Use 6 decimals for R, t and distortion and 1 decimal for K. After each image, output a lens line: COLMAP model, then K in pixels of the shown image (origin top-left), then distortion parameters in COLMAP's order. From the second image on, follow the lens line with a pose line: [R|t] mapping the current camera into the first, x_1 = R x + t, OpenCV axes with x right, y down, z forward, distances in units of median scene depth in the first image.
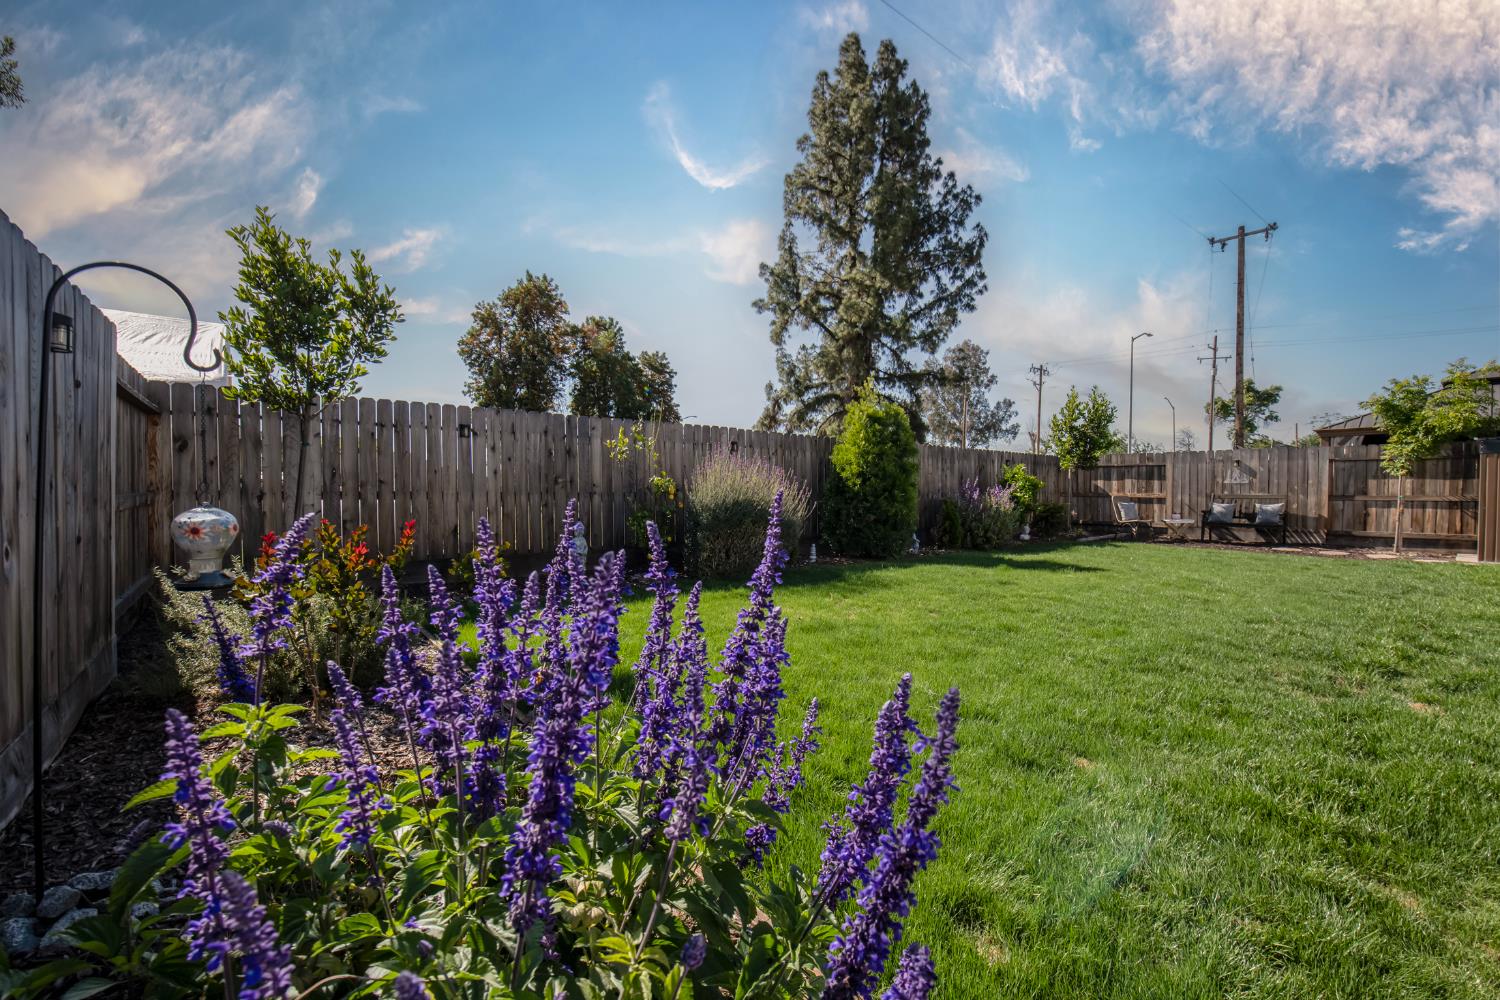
lens RADIAL K [[610.1, 0, 749.6], [0, 610.1, 498.2], [0, 0, 1]] dist [0.000994, 0.000110]
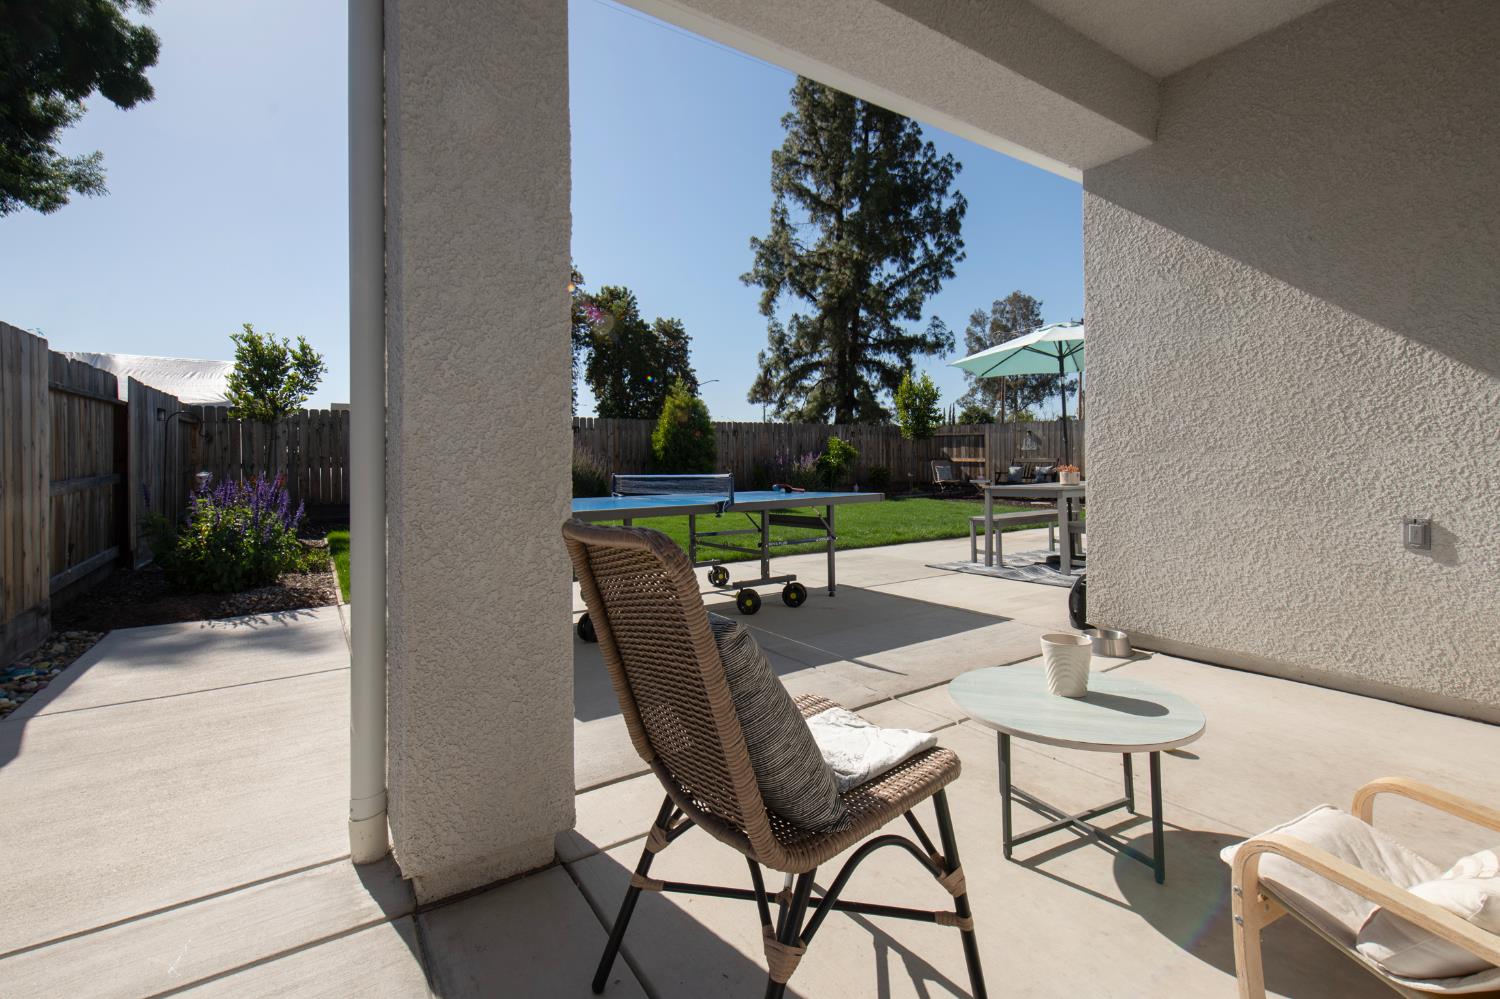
lens RADIAL K [[657.8, 0, 748.7], [0, 657.8, 451.5], [0, 0, 1]] dist [0.043113, 0.000186]
pose [[0.995708, -0.007141, -0.092273, 0.123017], [0.005677, 0.999854, -0.016114, -0.001165], [0.092374, 0.015521, 0.995603, -0.123110]]
